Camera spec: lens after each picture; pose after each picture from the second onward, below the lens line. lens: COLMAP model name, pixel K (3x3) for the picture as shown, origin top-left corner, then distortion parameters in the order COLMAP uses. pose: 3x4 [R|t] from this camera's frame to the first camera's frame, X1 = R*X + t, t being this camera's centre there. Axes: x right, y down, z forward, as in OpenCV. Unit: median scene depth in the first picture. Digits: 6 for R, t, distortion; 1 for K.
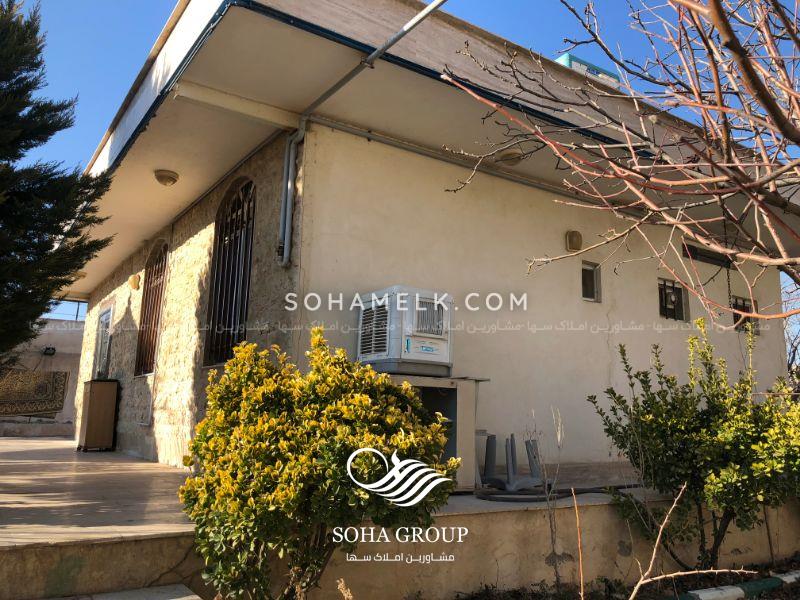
lens RADIAL K [[644.9, 0, 400.0], [0, 644.9, 300.0], [0, 0, 1]] dist [-0.003119, -0.005122]
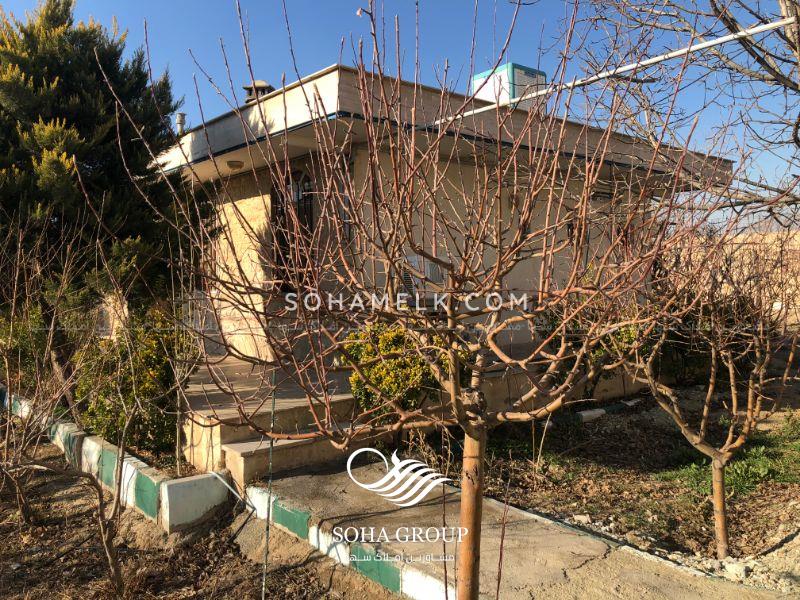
lens RADIAL K [[644.9, 0, 400.0], [0, 644.9, 300.0], [0, 0, 1]] dist [-0.003119, -0.005122]
pose [[0.992821, -0.043674, 0.111349, -0.233718], [0.019426, 0.977469, 0.210185, -0.247956], [-0.118020, -0.206513, 0.971300, -0.633160]]
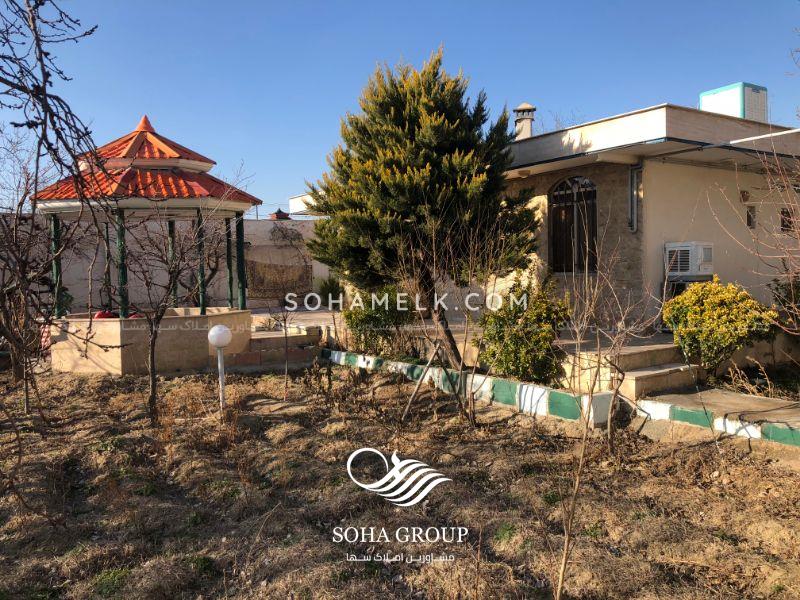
lens RADIAL K [[644.9, 0, 400.0], [0, 644.9, 300.0], [0, 0, 1]] dist [-0.003119, -0.005122]
pose [[0.998752, -0.049932, -0.000592, -0.951754], [0.048788, 0.973203, 0.224712, -0.347588], [-0.010644, -0.224461, 0.974425, -1.106311]]
